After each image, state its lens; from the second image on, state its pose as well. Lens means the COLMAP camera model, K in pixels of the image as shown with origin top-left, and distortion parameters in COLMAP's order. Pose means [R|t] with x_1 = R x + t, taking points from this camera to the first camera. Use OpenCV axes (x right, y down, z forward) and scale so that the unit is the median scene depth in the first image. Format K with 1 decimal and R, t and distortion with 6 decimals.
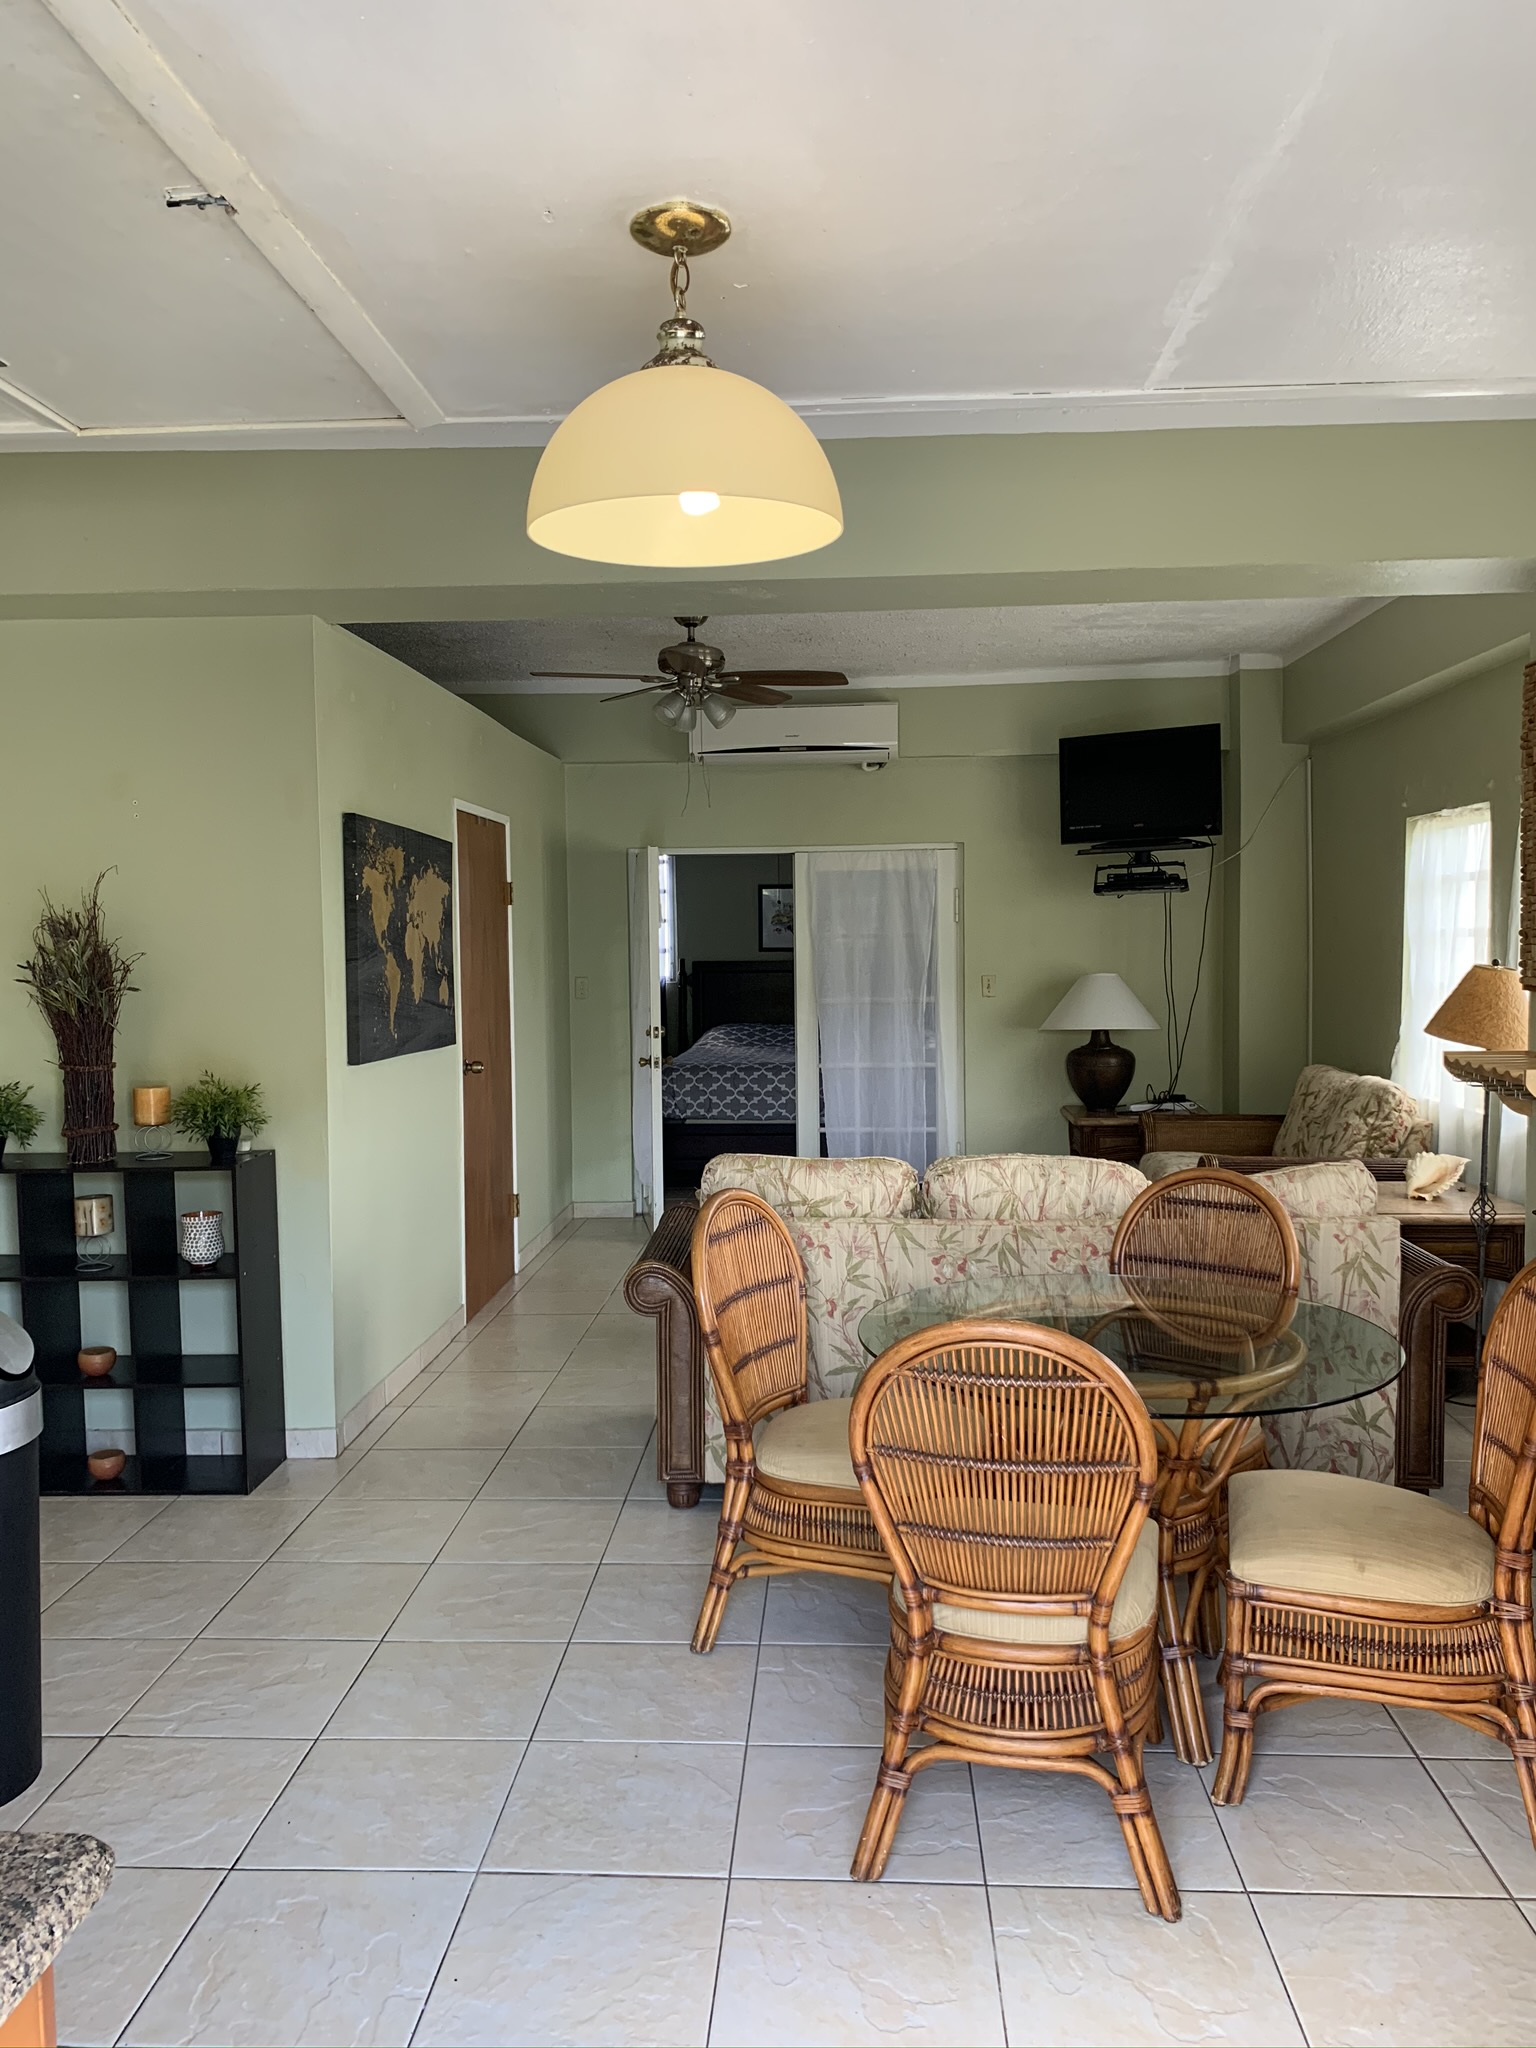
lens RADIAL K [[1571.4, 0, 768.0], [0, 1571.4, 1024.0], [0, 0, 1]] dist [0.132277, -0.197914]
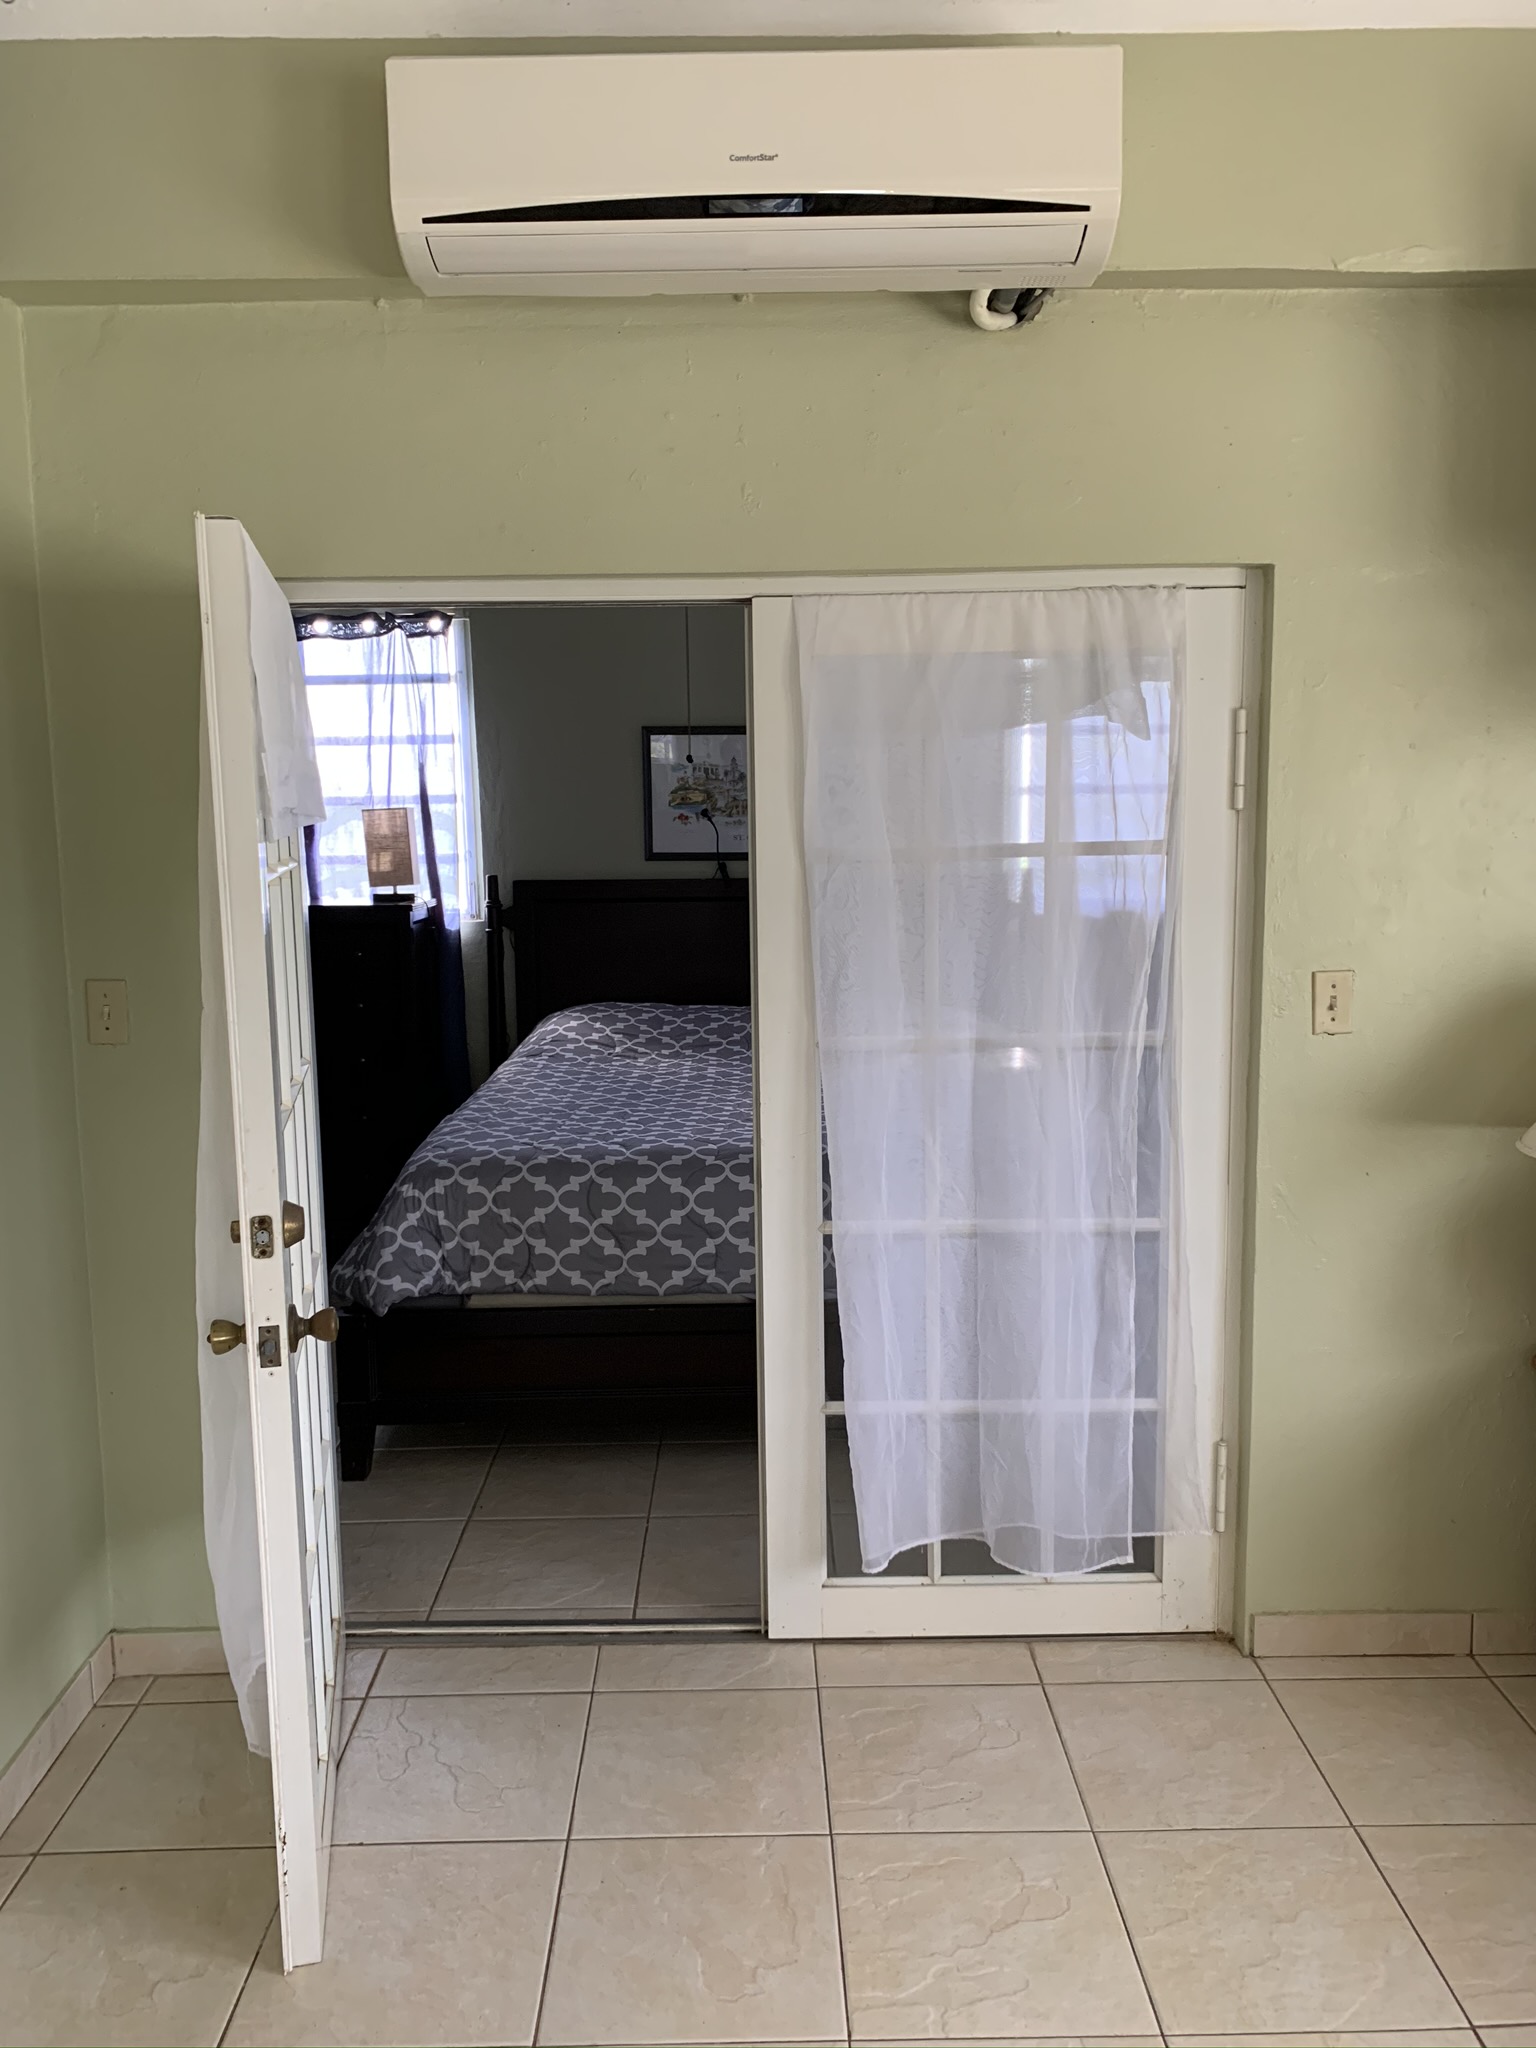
lens RADIAL K [[1479.8, 0, 770.6], [0, 1479.8, 985.9], [0, 0, 1]] dist [0.004255, -0.000640]
pose [[0.996904, -0.012157, 0.077681, -0.003970], [0.007179, 0.997922, 0.064036, -0.047566], [-0.078298, -0.063280, 0.994920, 0.685247]]
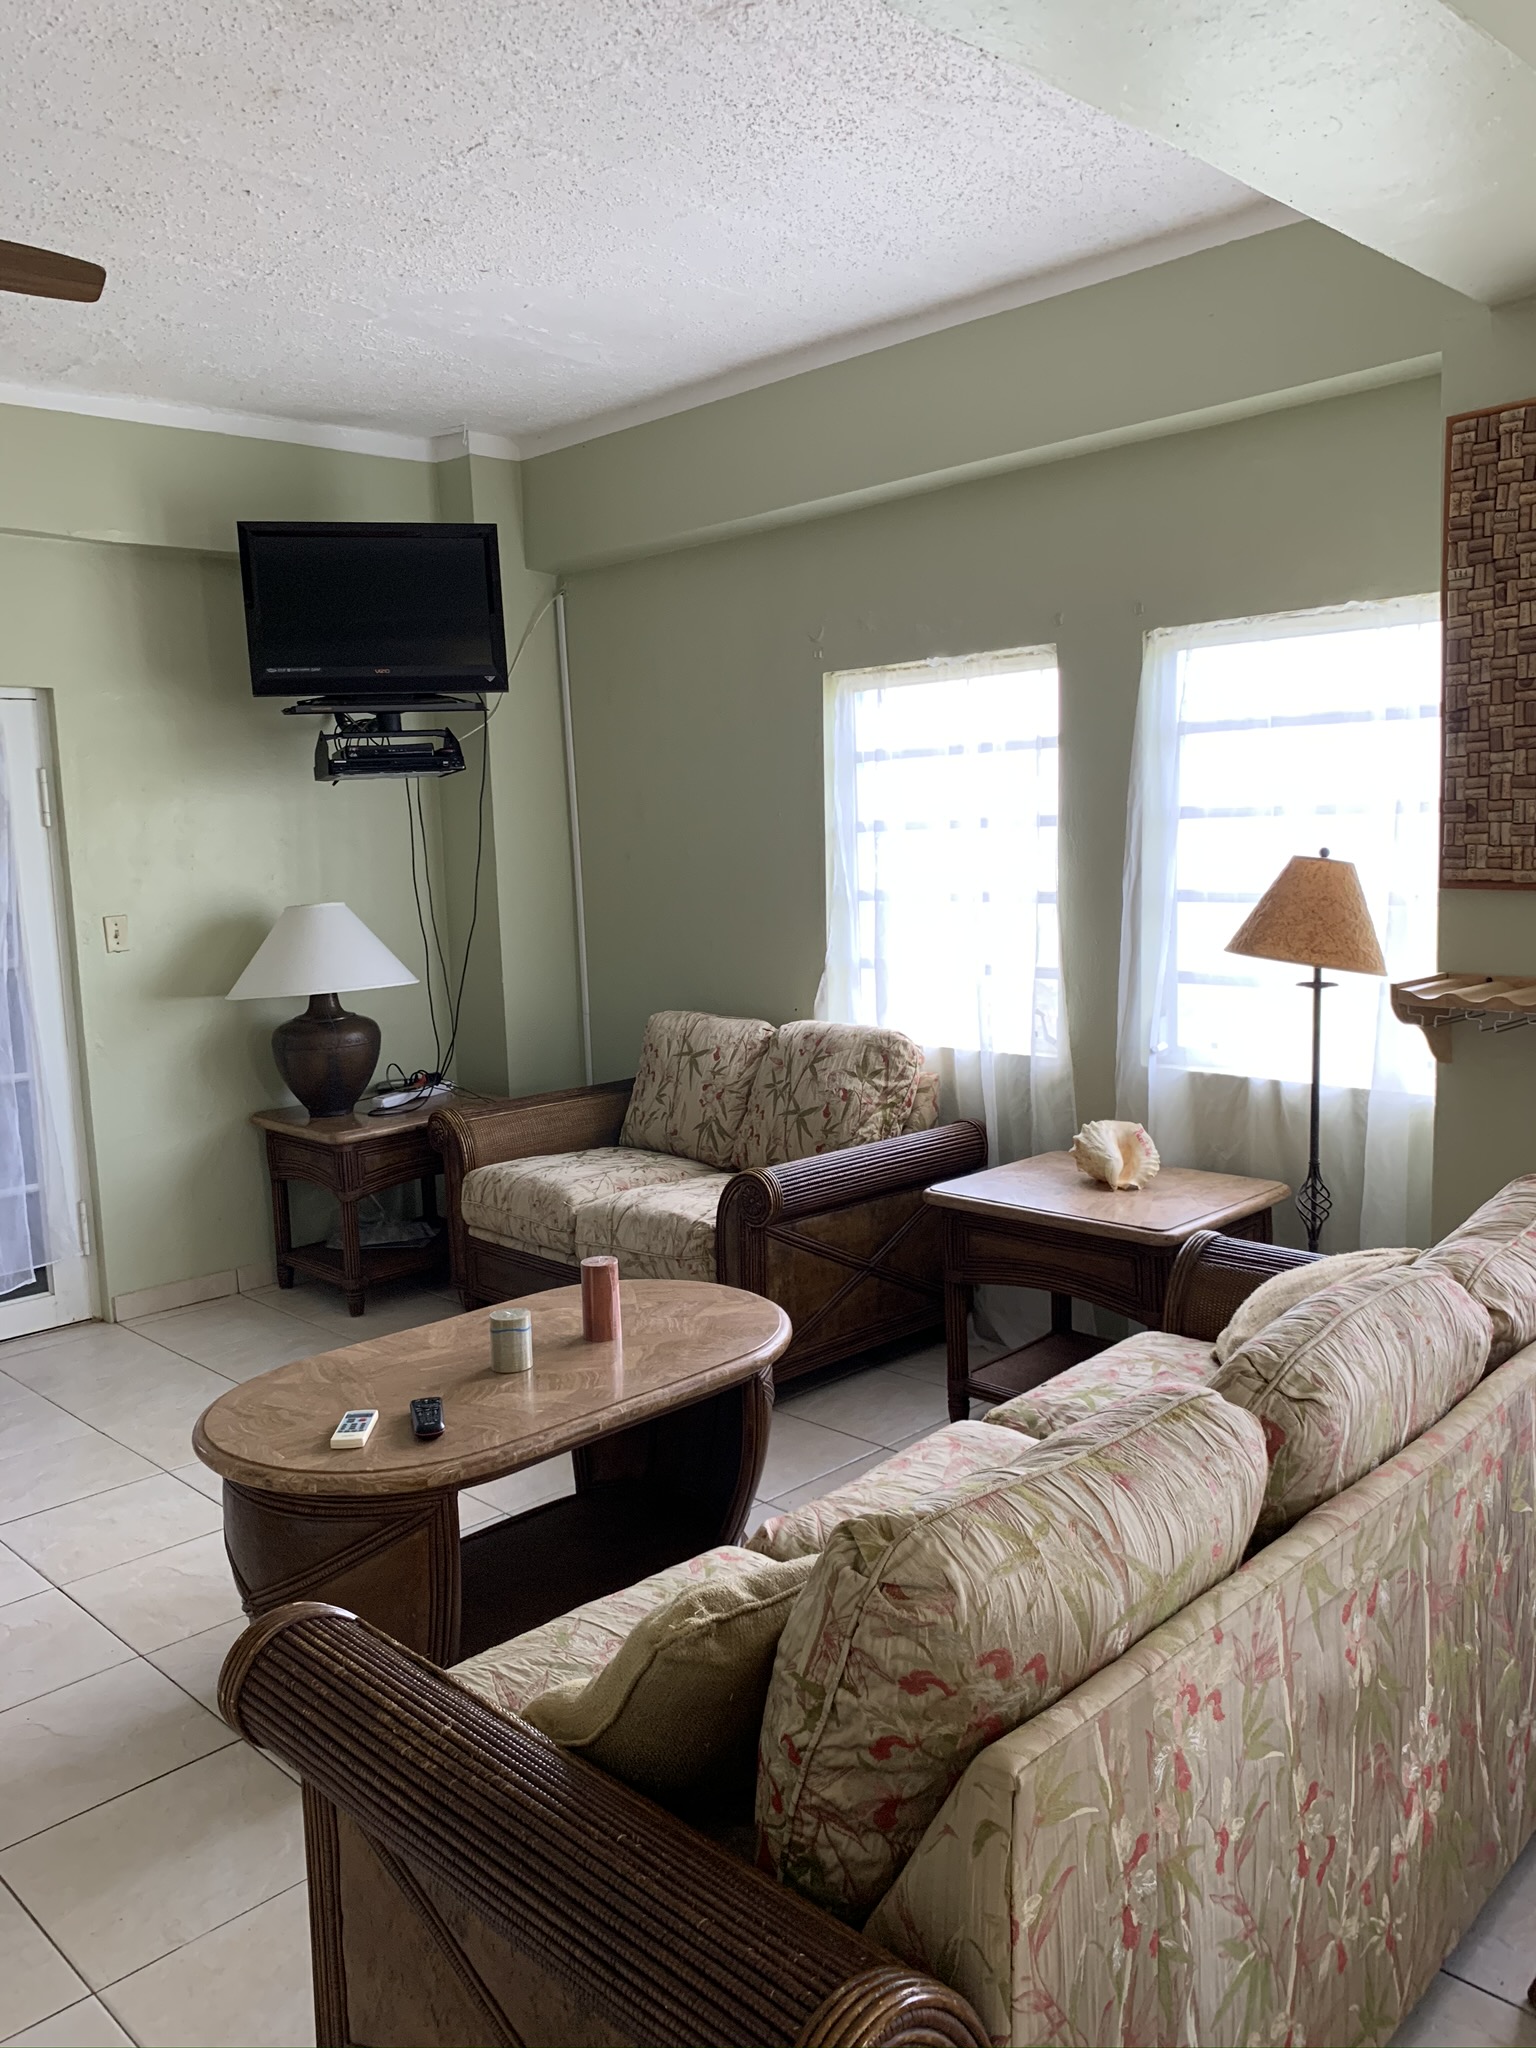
lens RADIAL K [[1592.8, 0, 768.0], [0, 1592.8, 1024.0], [0, 0, 1]] dist [0.004859, 0.004681]
pose [[0.666032, -0.105220, 0.738465, -0.143081], [0.069917, 0.994449, 0.078635, -0.020028], [-0.742639, -0.000742, 0.669691, 0.406324]]
